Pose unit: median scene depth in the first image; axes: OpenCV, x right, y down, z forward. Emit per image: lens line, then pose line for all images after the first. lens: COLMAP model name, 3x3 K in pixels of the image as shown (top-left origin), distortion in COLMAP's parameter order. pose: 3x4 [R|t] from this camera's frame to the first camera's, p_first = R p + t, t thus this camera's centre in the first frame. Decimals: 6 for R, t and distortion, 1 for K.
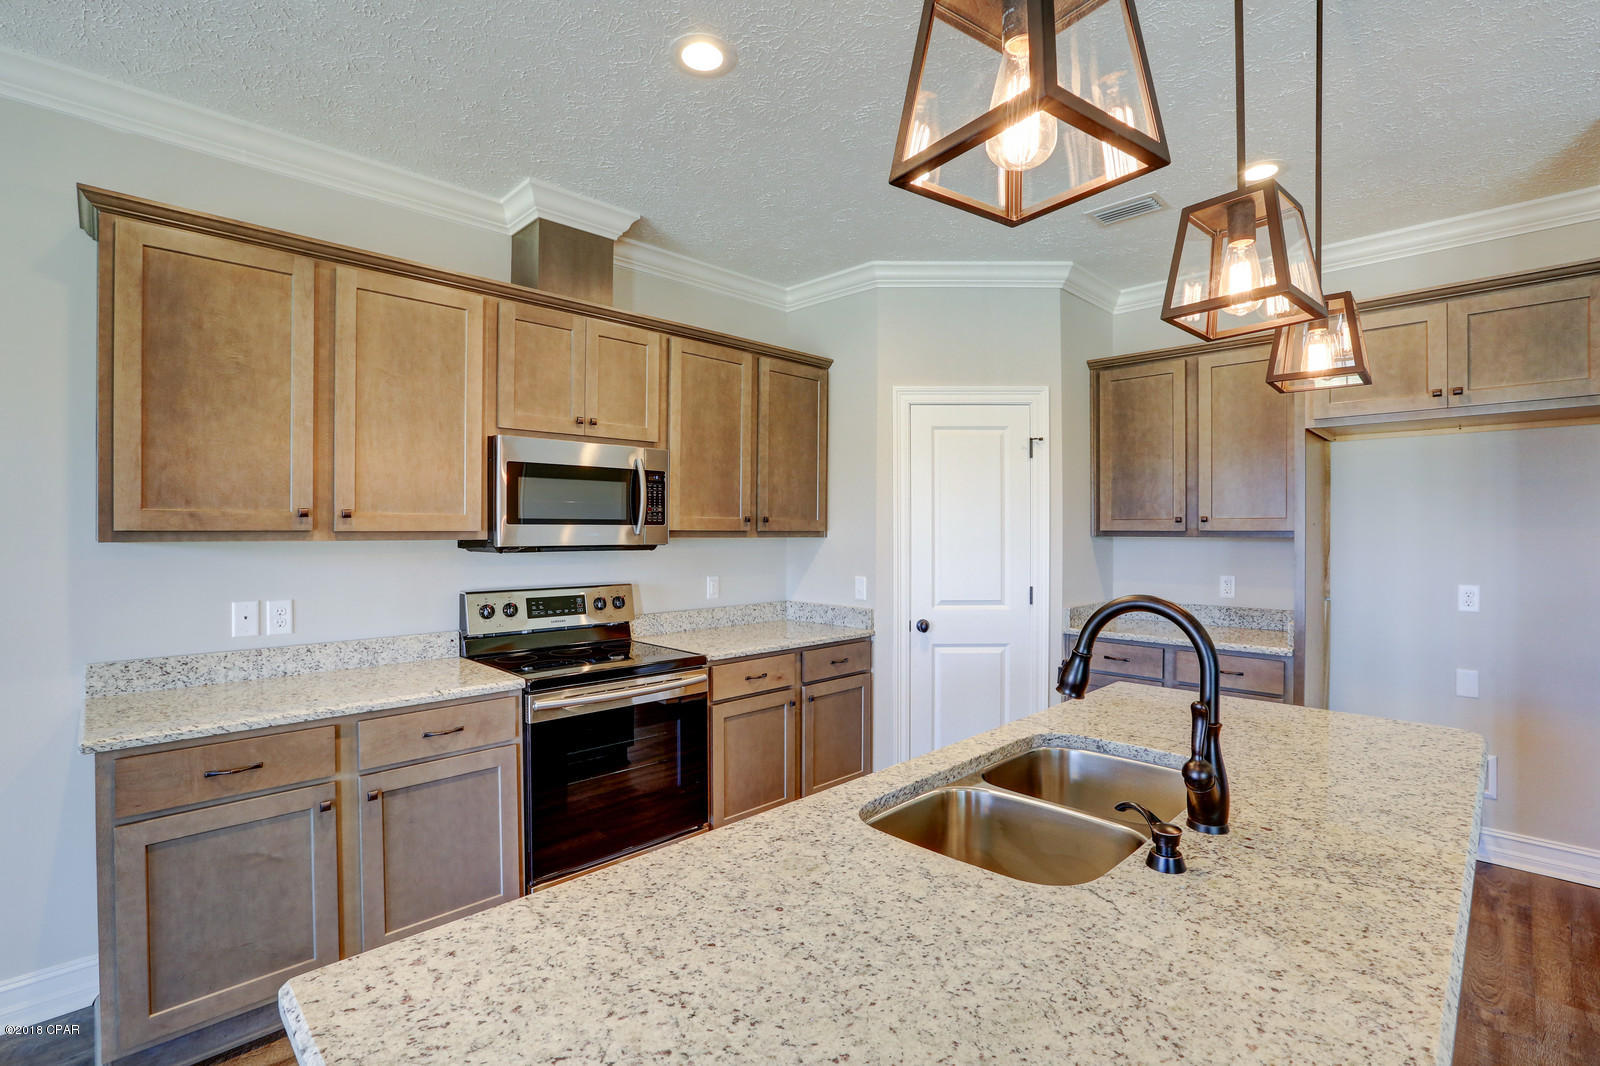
lens RADIAL K [[745.5, 0, 794.3], [0, 745.5, 533.4], [0, 0, 1]] dist [-0.048669, 0.014681]
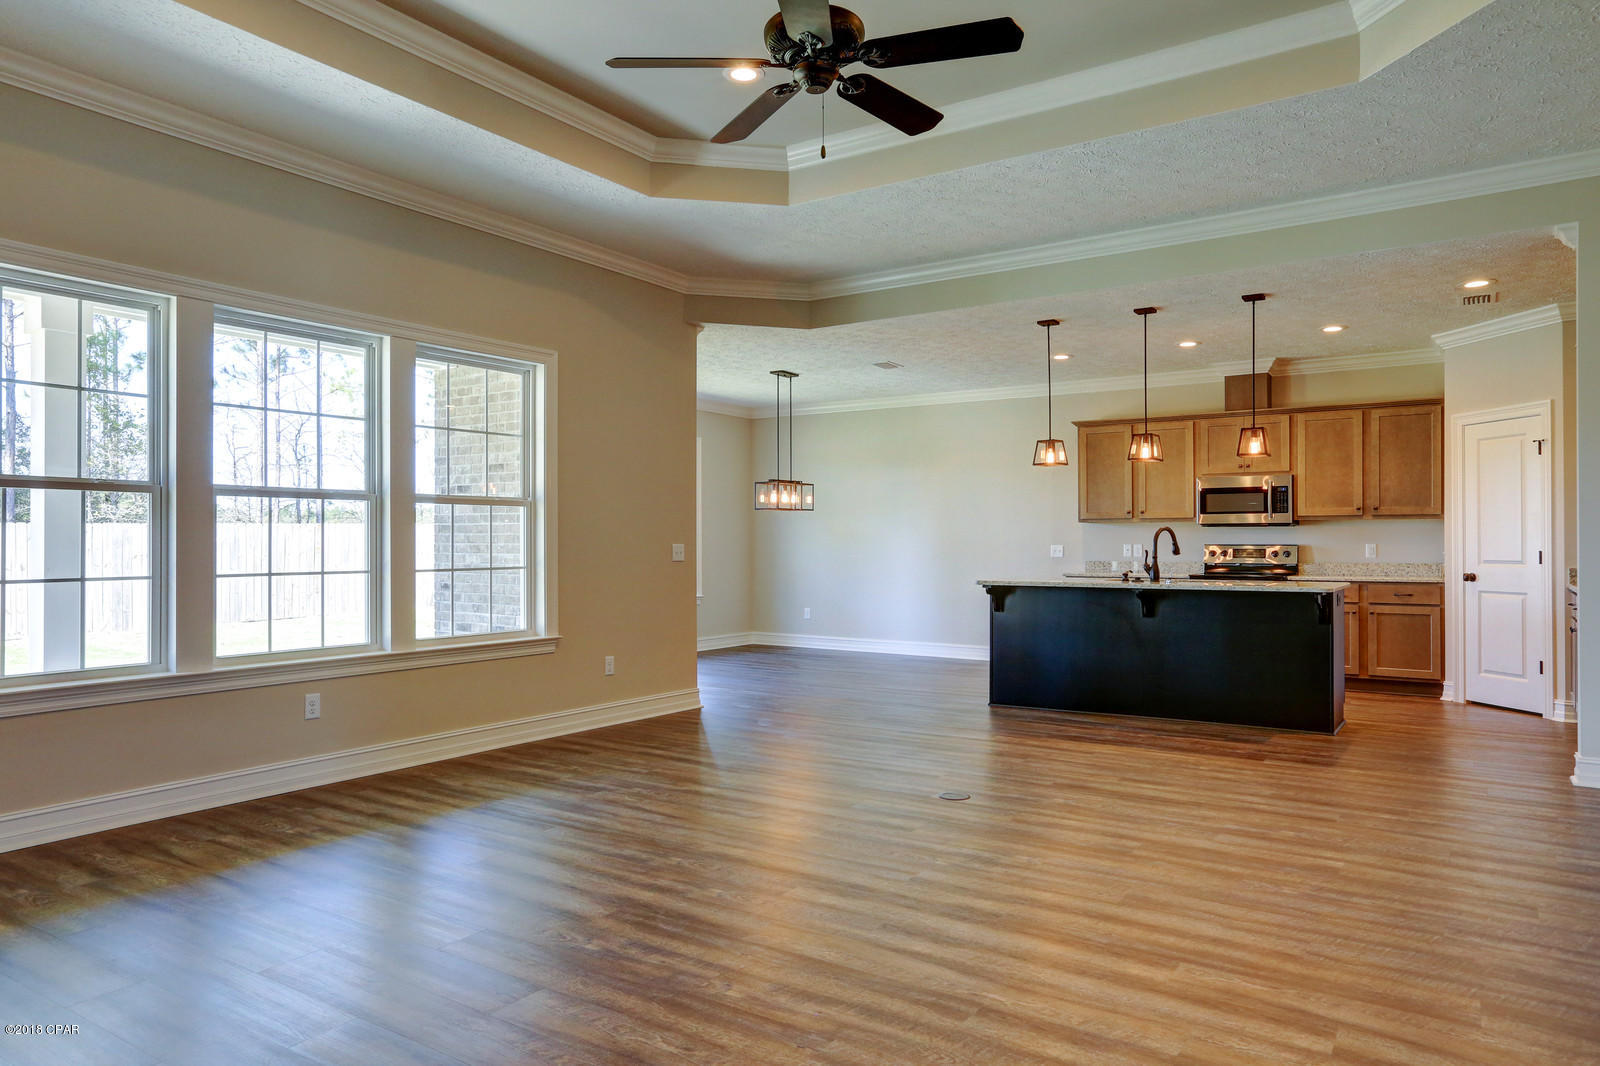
lens RADIAL K [[1025.9, 0, 791.4], [0, 1025.9, 532.0], [0, 0, 1]] dist [-0.019874, 0.030782]
pose [[0.193720, -0.012226, -0.980981, 2.654411], [-0.000625, 0.999921, -0.012586, 0.087826], [0.981057, 0.003051, 0.193697, -0.963700]]
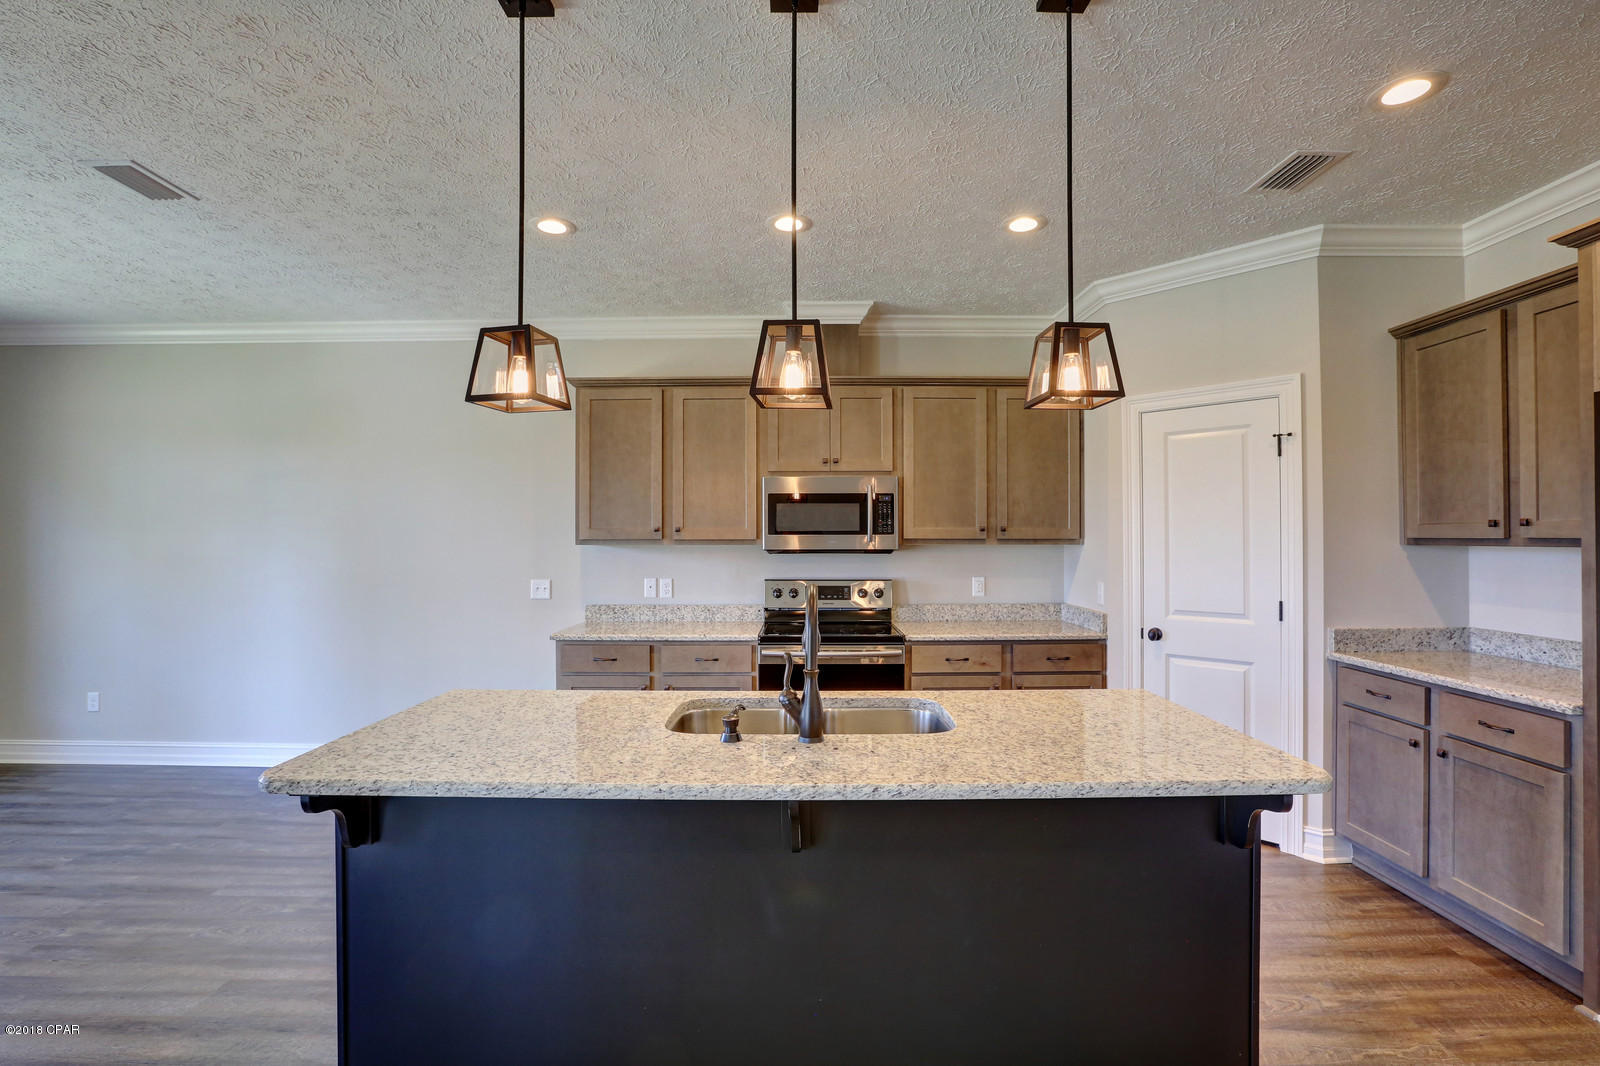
lens RADIAL K [[745.5, 0, 785.1], [0, 745.5, 525.6], [0, 0, 1]] dist [-0.048669, 0.014681]
pose [[0.696032, -0.012250, -0.717906, 0.754812], [0.000757, 0.999866, -0.016328, -0.006500], [0.718010, 0.010821, 0.695948, -0.049080]]
